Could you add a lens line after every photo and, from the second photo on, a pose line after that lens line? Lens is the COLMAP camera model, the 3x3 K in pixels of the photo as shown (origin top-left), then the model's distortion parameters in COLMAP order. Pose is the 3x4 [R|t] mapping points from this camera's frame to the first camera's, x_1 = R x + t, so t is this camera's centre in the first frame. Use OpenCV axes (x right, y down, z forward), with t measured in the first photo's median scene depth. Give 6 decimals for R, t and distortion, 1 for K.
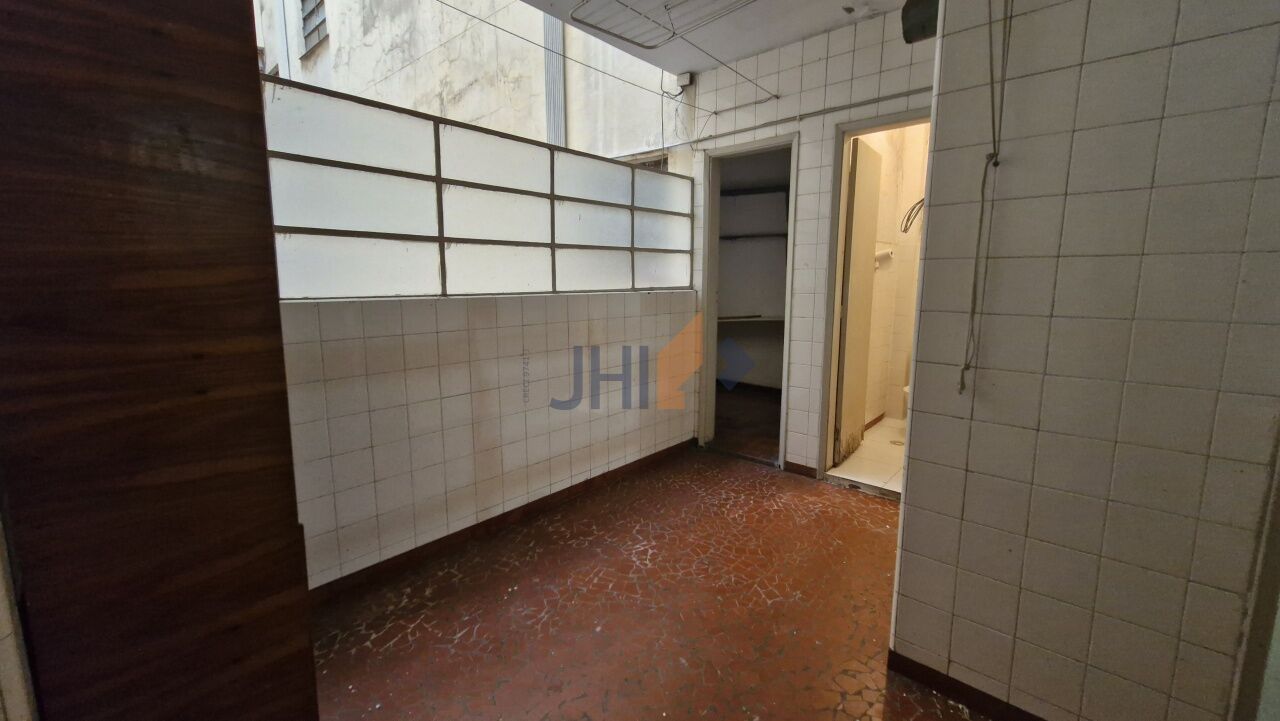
lens RADIAL K [[504.3, 0, 645.7], [0, 504.3, 350.7], [0, 0, 1]] dist [0.004886, 0.001234]
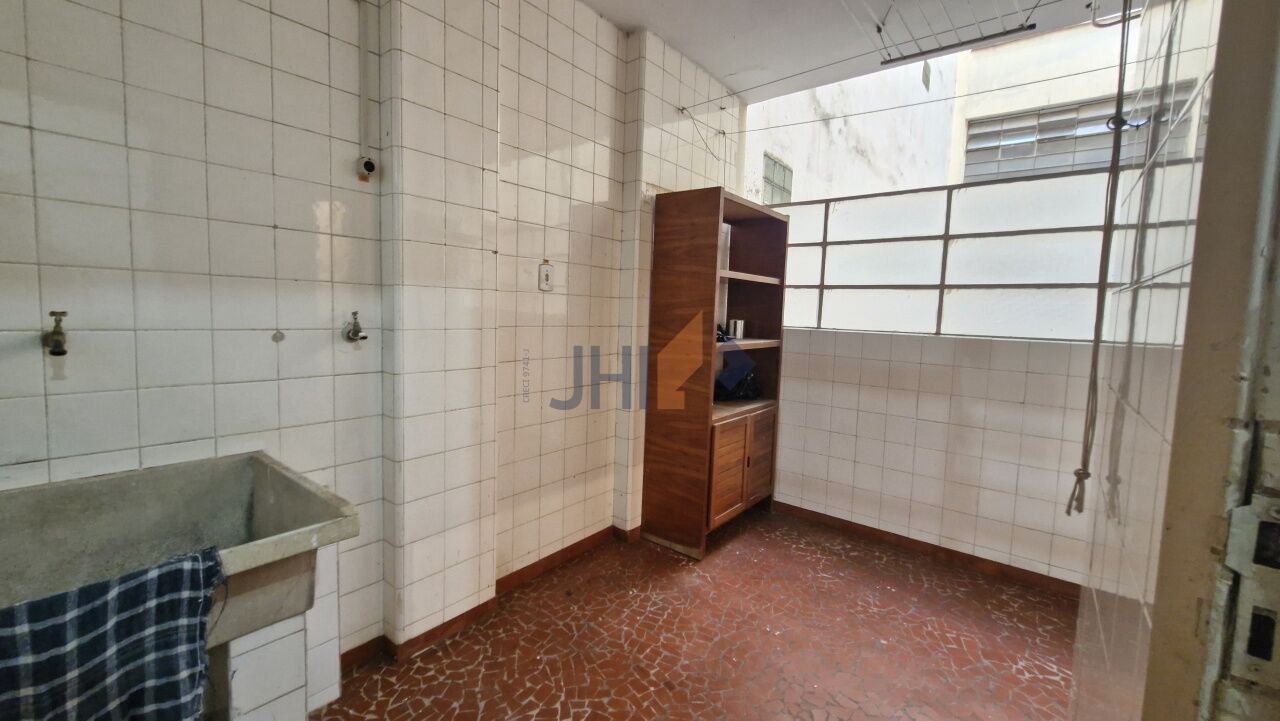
lens RADIAL K [[504.3, 0, 648.2], [0, 504.3, 353.4], [0, 0, 1]] dist [0.004886, 0.001234]
pose [[0.060443, 0.085916, -0.994467, 0.731911], [-0.176911, 0.981438, 0.074038, -0.034327], [0.982369, 0.171457, 0.074521, 0.263776]]
